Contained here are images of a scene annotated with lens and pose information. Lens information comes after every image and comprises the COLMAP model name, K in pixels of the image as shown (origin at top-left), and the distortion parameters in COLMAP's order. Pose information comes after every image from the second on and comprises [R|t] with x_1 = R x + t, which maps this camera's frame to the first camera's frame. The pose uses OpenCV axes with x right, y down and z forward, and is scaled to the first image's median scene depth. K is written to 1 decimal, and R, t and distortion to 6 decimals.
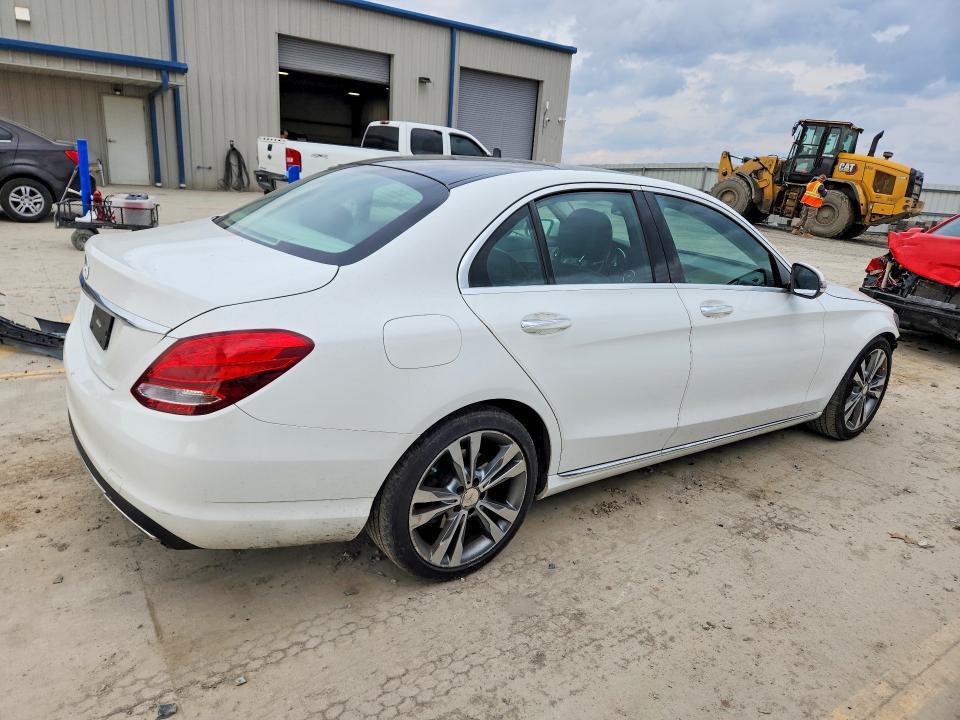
lens RADIAL K [[659.1, 0, 480.0], [0, 659.1, 360.0], [0, 0, 1]] dist [-0.007301, -0.006050]
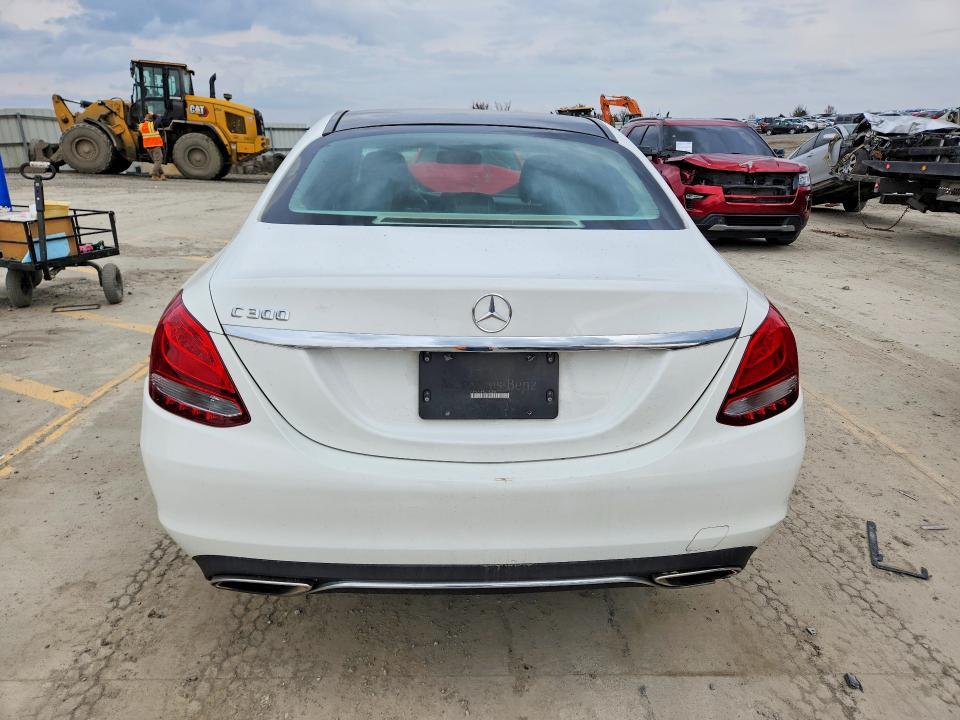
lens RADIAL K [[651.7, 0, 481.3], [0, 651.7, 345.0], [0, 0, 1]] dist [0.058052, -0.062022]
pose [[0.534181, -0.307627, 0.787411, -0.133387], [0.260498, 0.946014, 0.192868, -0.028370], [-0.804233, 0.102092, 0.585479, 0.075856]]
